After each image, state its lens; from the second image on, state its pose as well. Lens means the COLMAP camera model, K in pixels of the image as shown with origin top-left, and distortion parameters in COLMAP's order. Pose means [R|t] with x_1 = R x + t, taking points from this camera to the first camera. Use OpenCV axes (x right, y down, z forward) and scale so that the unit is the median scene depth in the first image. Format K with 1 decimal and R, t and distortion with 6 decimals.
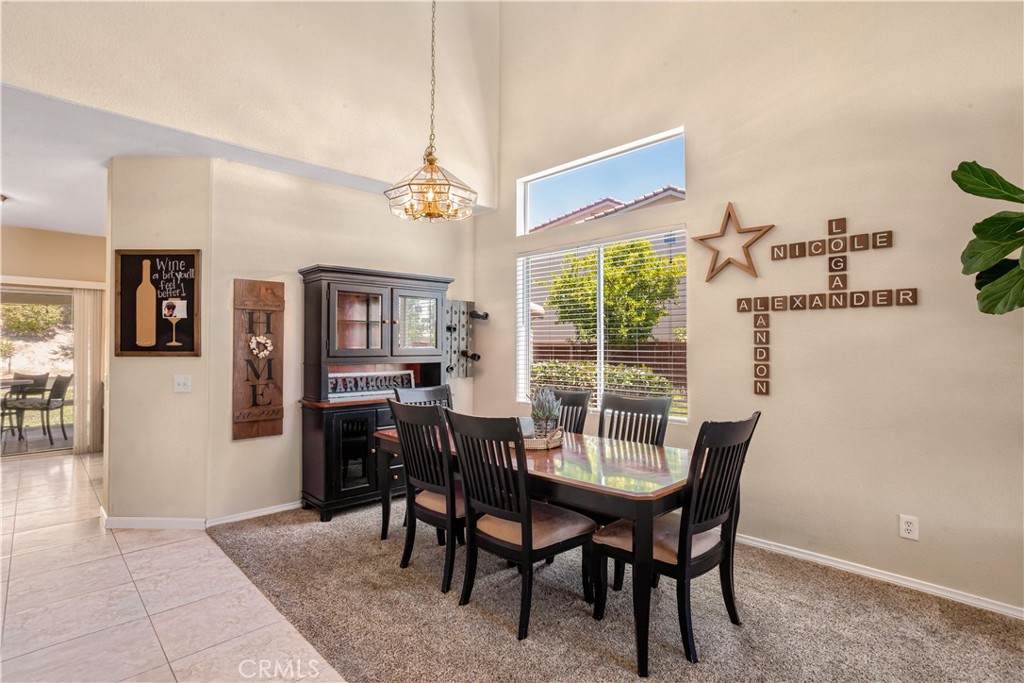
lens RADIAL K [[508.0, 0, 512.0], [0, 508.0, 341.5], [0, 0, 1]] dist [-0.031552, 0.000908]
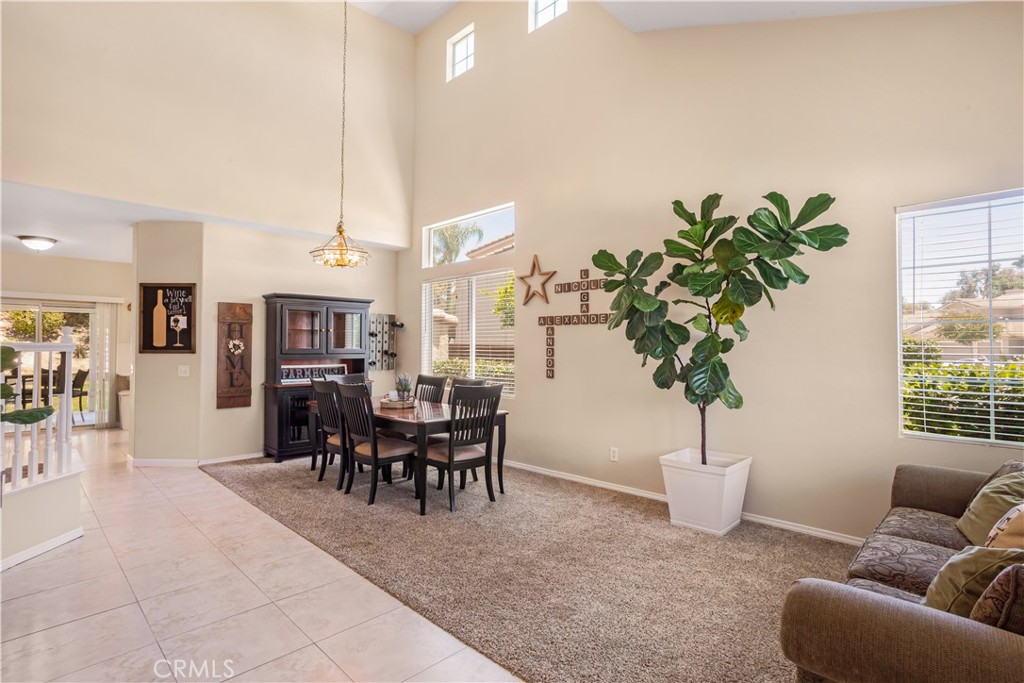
lens RADIAL K [[508.0, 0, 512.0], [0, 508.0, 341.5], [0, 0, 1]] dist [-0.031552, 0.000908]
pose [[0.999910, 0.001529, 0.013345, 0.347215], [-0.001487, 0.999994, -0.003175, -0.003230], [-0.013349, 0.003155, 0.999906, -0.583689]]
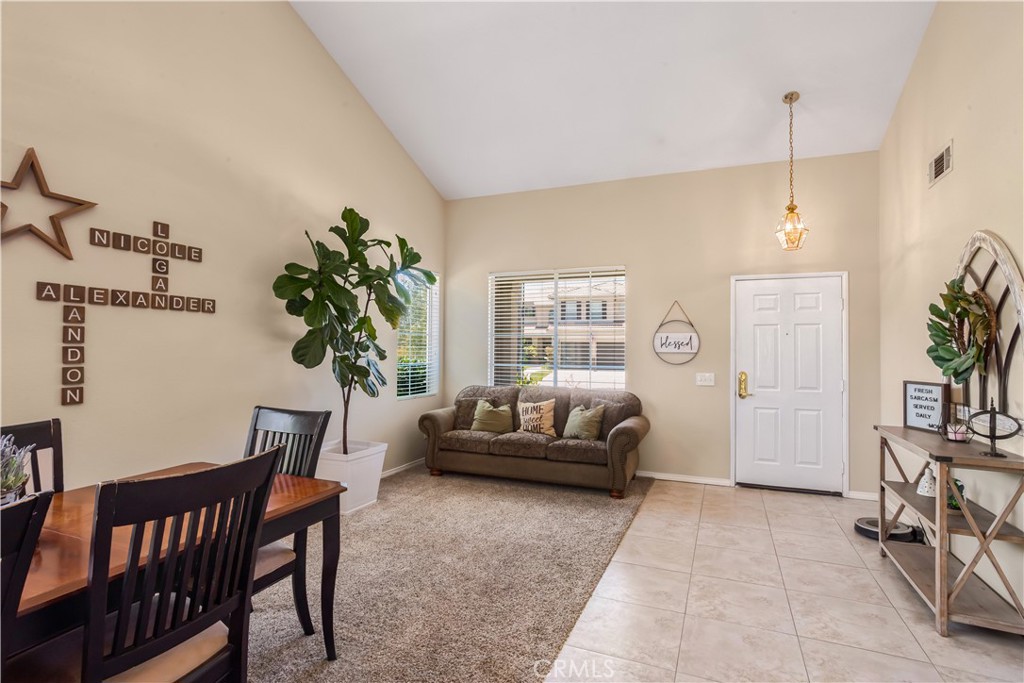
lens RADIAL K [[500.3, 0, 512.0], [0, 500.3, 341.5], [0, 0, 1]] dist [0.001642, 0.000660]
pose [[-0.386276, 0.009971, 0.922329, -0.520149], [-0.013956, 0.999764, -0.016652, 0.006767], [-0.922278, -0.019304, -0.386046, 0.645763]]
